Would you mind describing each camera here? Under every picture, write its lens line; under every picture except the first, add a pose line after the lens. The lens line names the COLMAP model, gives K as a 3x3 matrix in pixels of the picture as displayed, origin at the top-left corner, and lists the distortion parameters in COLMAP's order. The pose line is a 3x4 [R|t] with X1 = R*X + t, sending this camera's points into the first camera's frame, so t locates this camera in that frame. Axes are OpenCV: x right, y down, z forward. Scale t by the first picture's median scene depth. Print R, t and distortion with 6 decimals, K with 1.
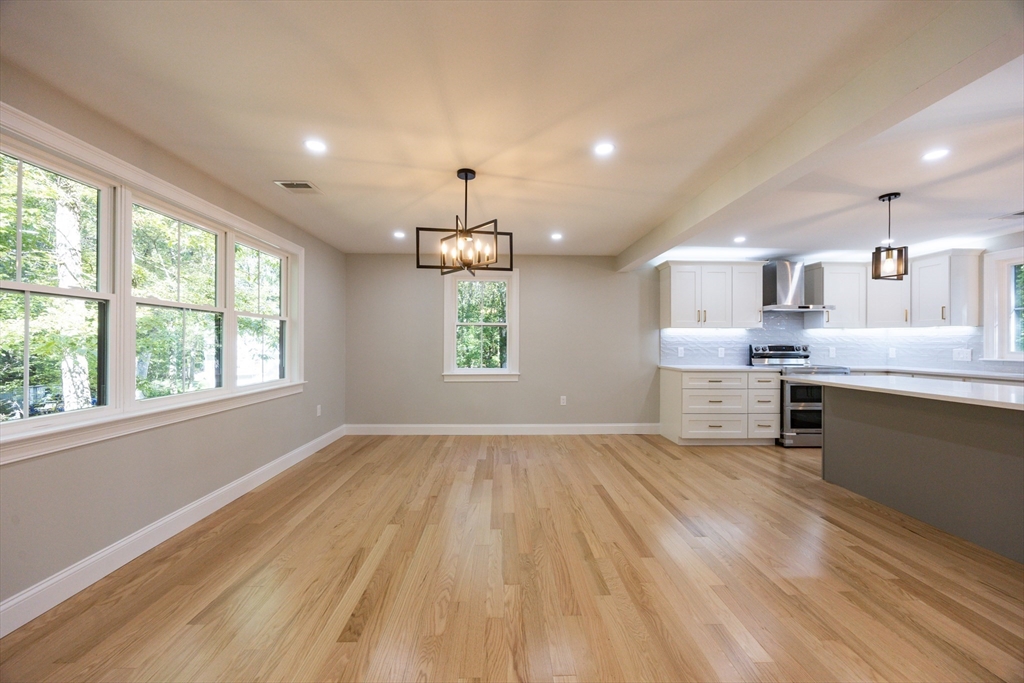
lens RADIAL K [[392.3, 0, 512.0], [0, 392.3, 341.5], [0, 0, 1]] dist [-0.001820, -0.000176]
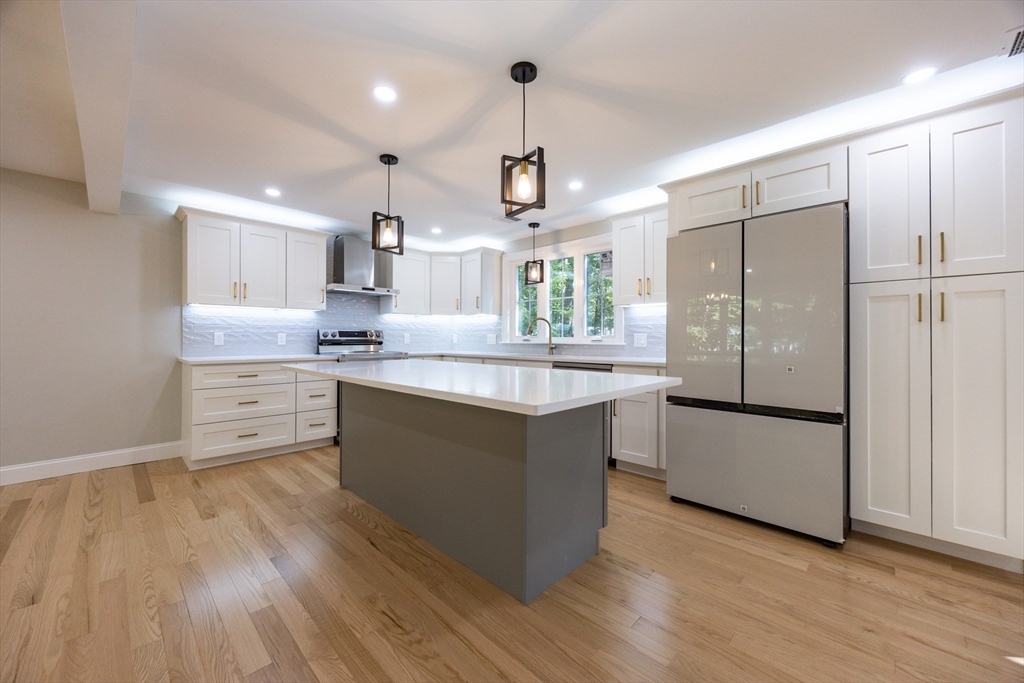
lens RADIAL K [[386.0, 0, 512.0], [0, 386.0, 341.5], [0, 0, 1]] dist [-0.000543, -0.000019]
pose [[0.722870, -0.008753, 0.690929, 0.349878], [-0.004497, 0.999839, 0.017371, 0.018149], [-0.690970, -0.015664, 0.722714, 0.103389]]
